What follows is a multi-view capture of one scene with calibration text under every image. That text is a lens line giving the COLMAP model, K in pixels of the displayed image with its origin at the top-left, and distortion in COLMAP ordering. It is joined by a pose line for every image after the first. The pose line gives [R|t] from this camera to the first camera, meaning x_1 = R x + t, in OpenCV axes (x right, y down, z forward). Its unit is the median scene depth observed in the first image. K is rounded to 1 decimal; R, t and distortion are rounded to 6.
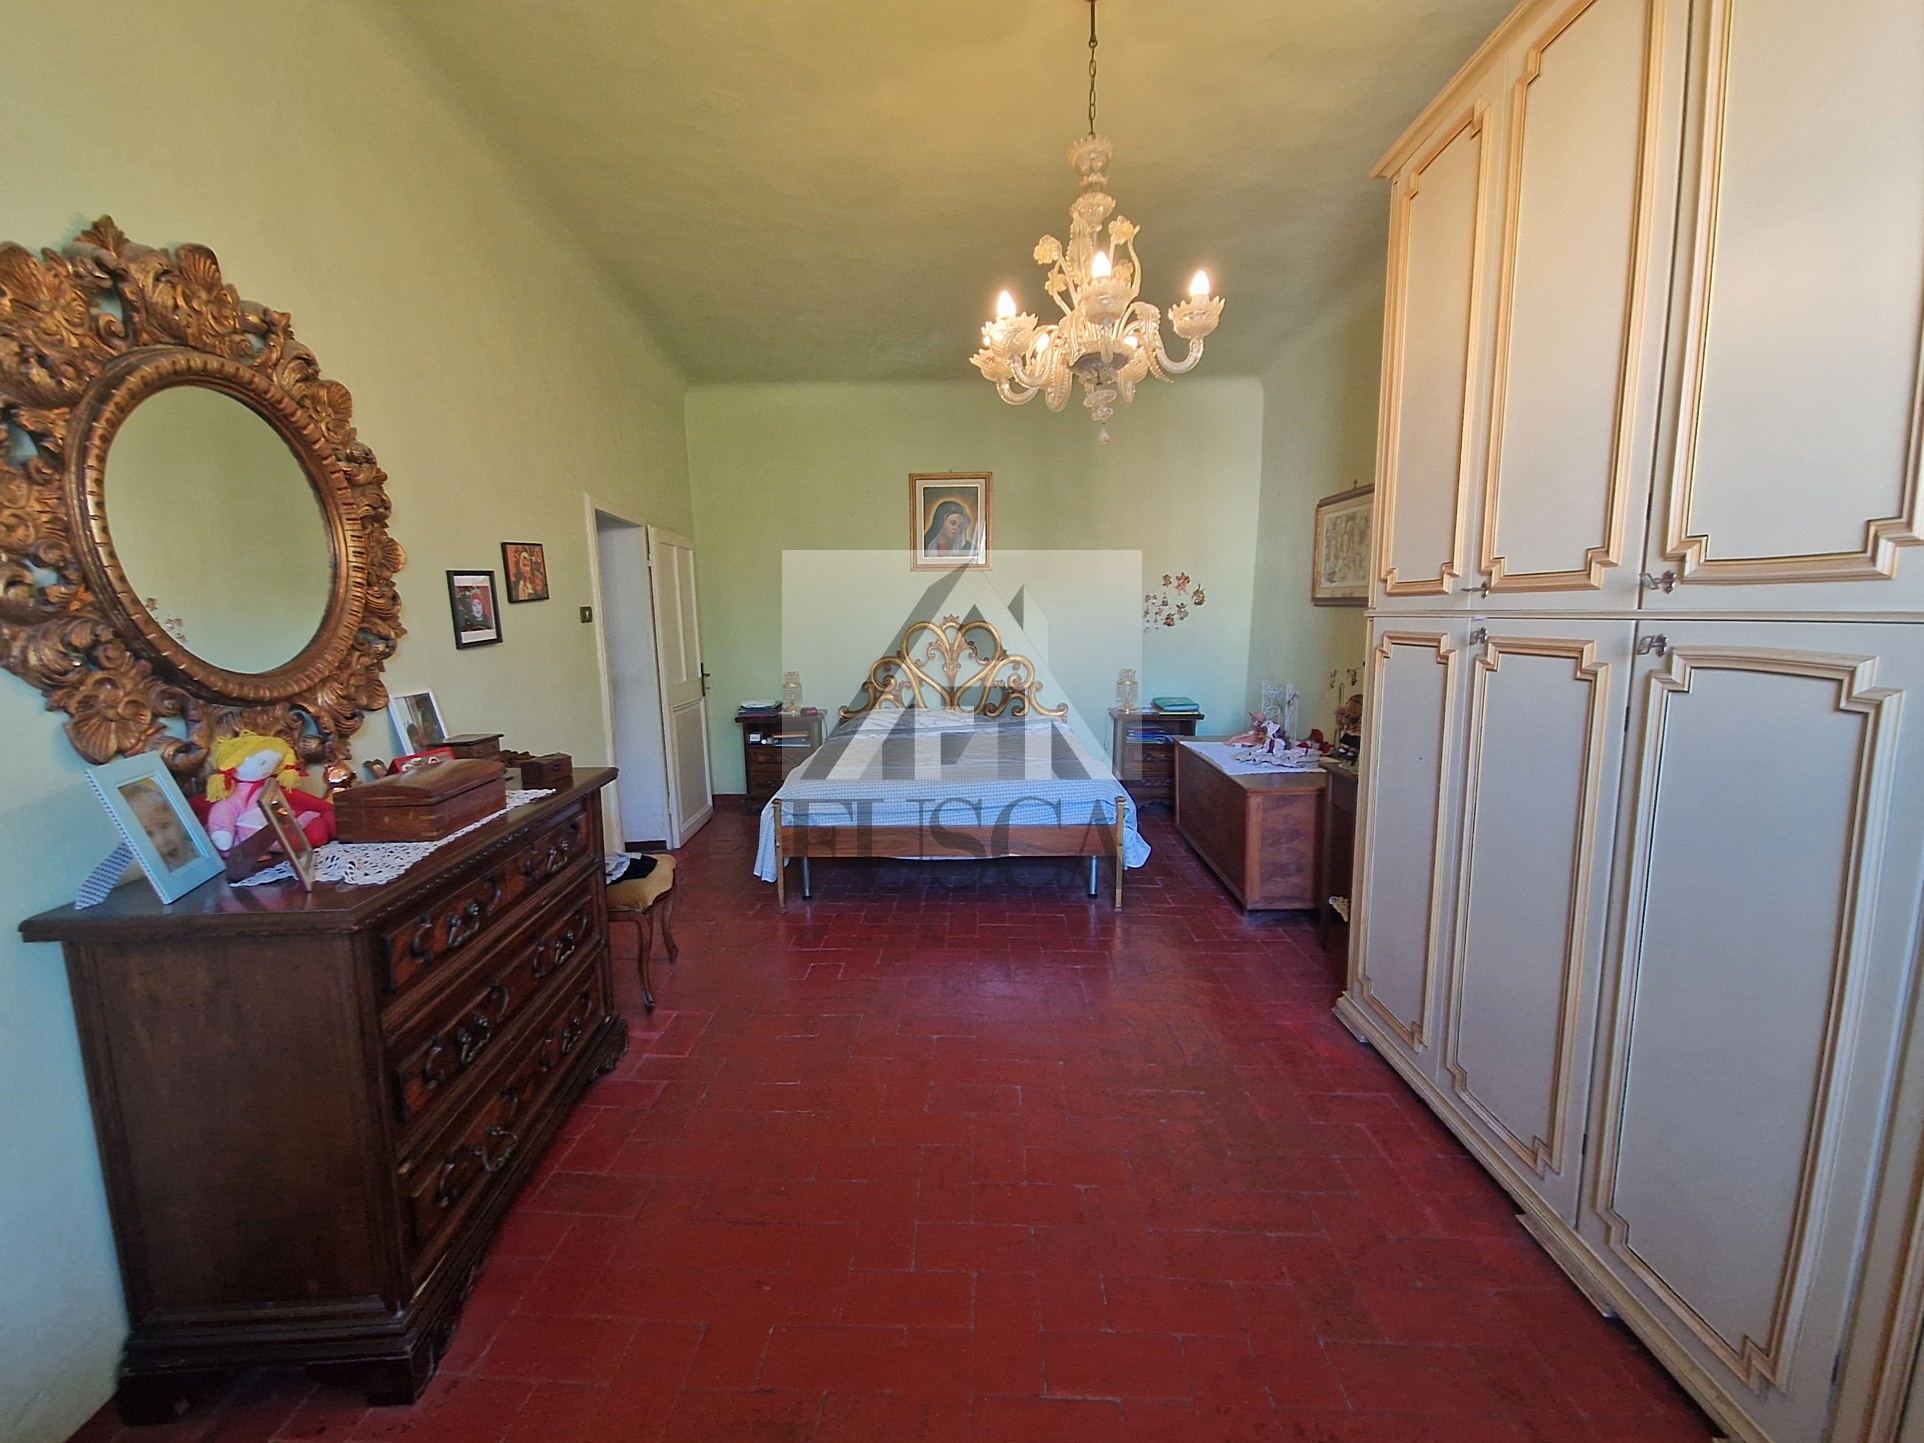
lens RADIAL K [[780.1, 0, 947.0], [0, 780.1, 721.7], [0, 0, 1]] dist [0.002500, -0.002859]
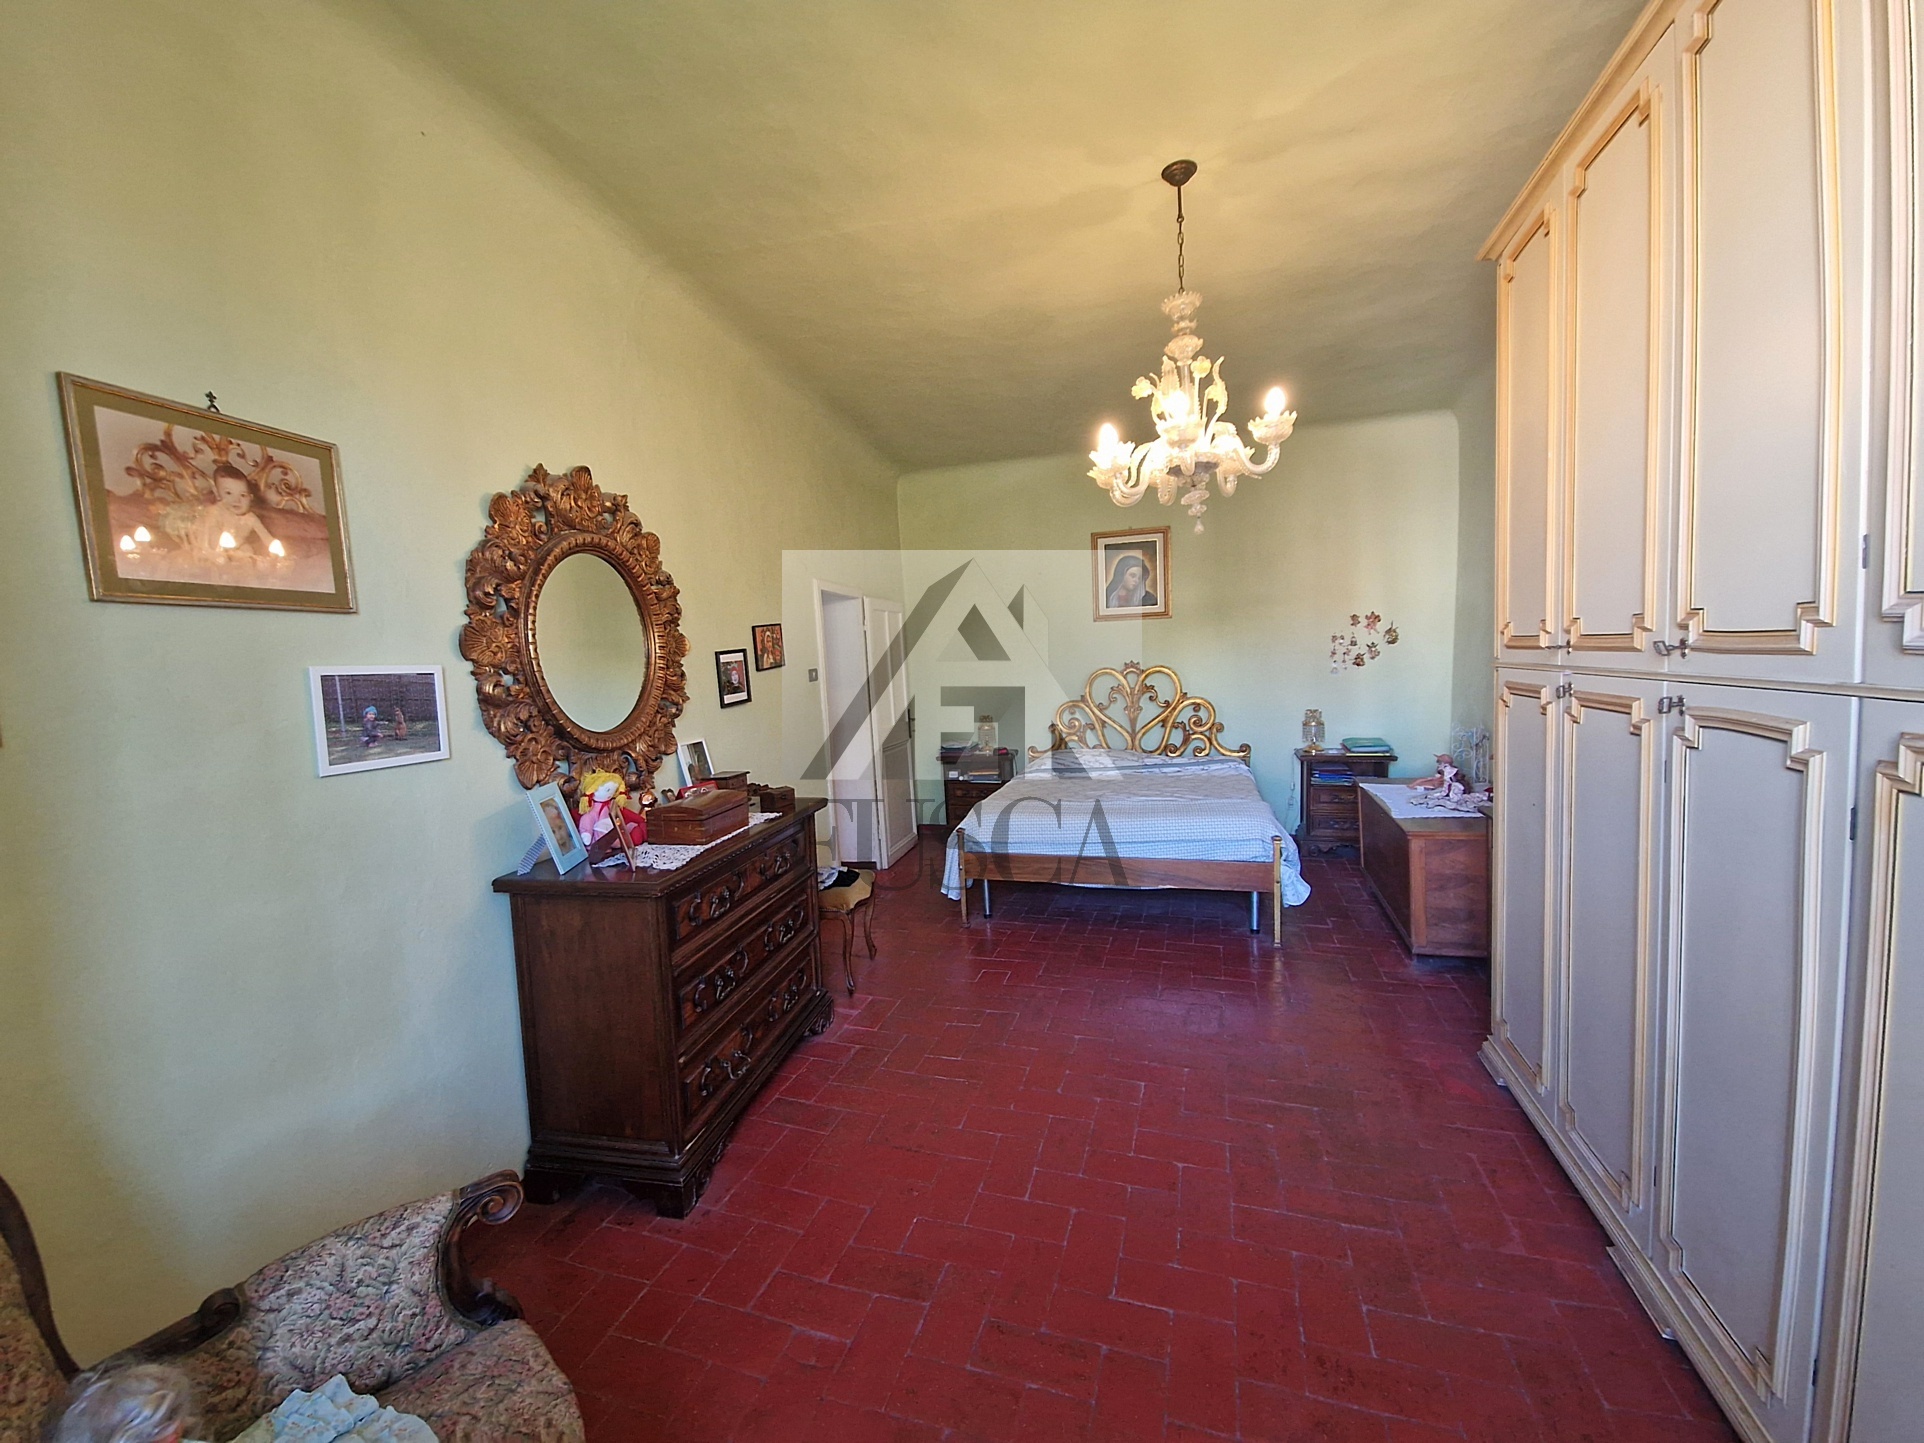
lens RADIAL K [[780.1, 0, 947.0], [0, 780.1, 721.7], [0, 0, 1]] dist [0.002500, -0.002859]
pose [[0.960654, -0.006945, -0.277660, 0.169609], [-0.005736, 0.998978, -0.044832, -0.014345], [0.277688, 0.044661, 0.959633, -0.256992]]
